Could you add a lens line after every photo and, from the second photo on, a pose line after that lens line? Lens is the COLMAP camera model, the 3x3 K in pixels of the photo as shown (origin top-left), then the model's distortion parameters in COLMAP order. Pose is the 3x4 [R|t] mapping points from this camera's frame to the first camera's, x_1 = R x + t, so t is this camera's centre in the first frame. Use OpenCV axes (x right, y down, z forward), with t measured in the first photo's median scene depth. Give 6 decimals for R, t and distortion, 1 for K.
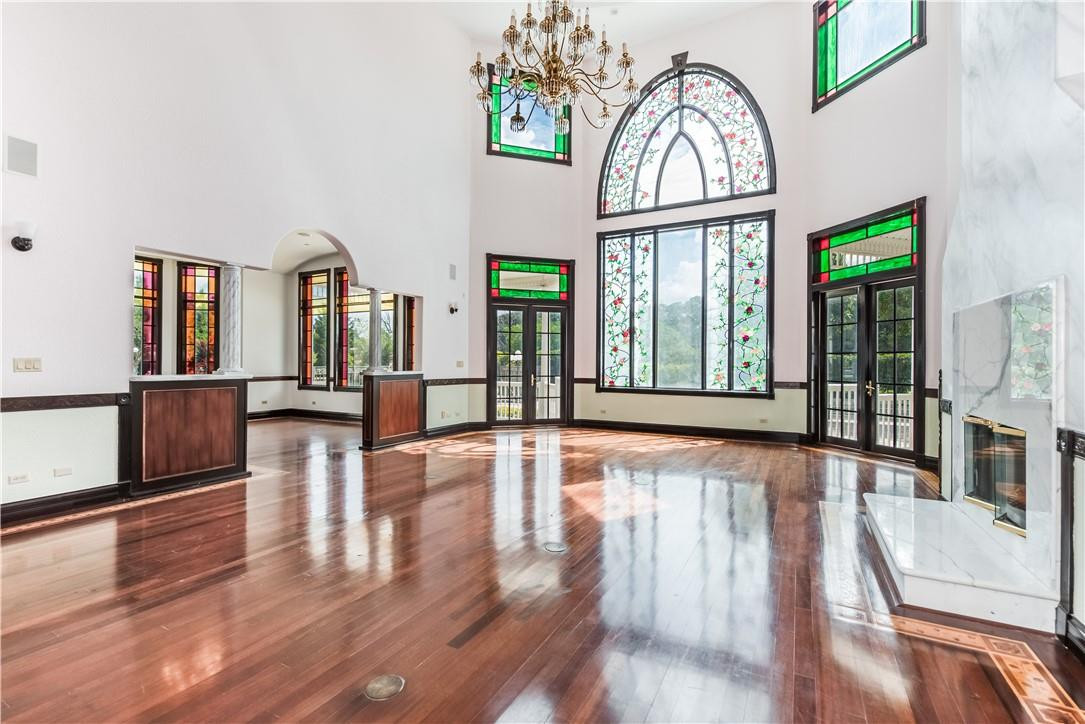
lens RADIAL K [[493.7, 0, 542.2], [0, 493.7, 360.7], [0, 0, 1]] dist [0.001295, 0.000133]
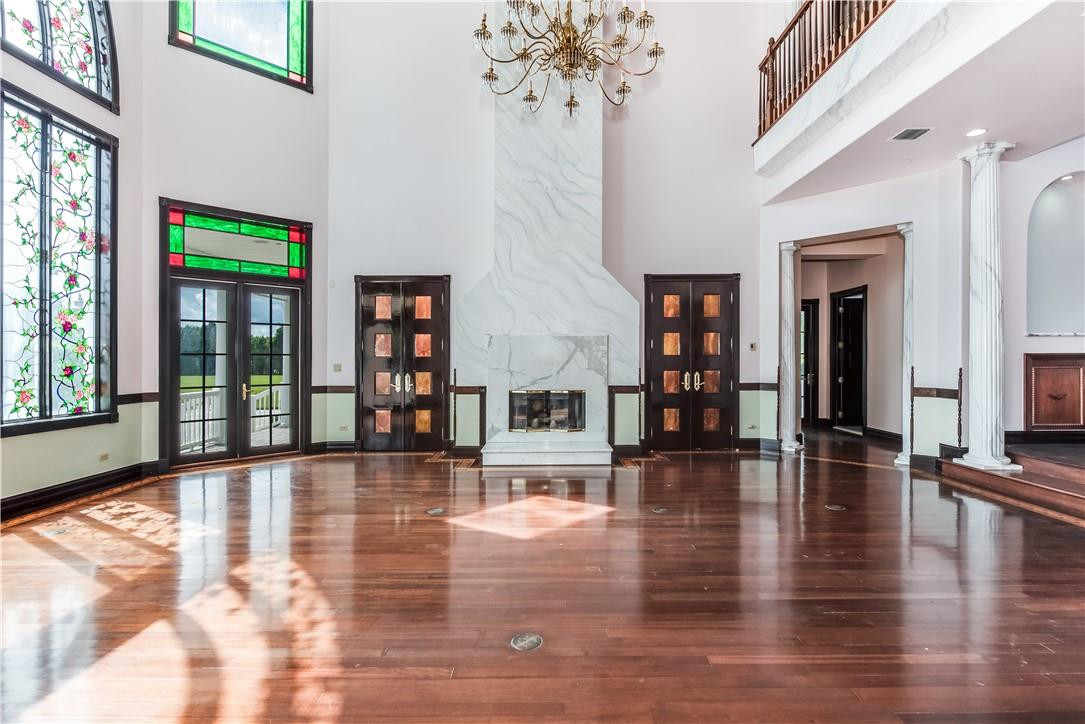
lens RADIAL K [[493.7, 0, 543.3], [0, 493.7, 360.2], [0, 0, 1]] dist [0.001295, 0.000133]
pose [[-0.470160, -0.007502, 0.882550, -0.382313], [-0.003585, 0.999972, 0.006590, -0.011253], [-0.882574, -0.000066, -0.470173, 0.779481]]
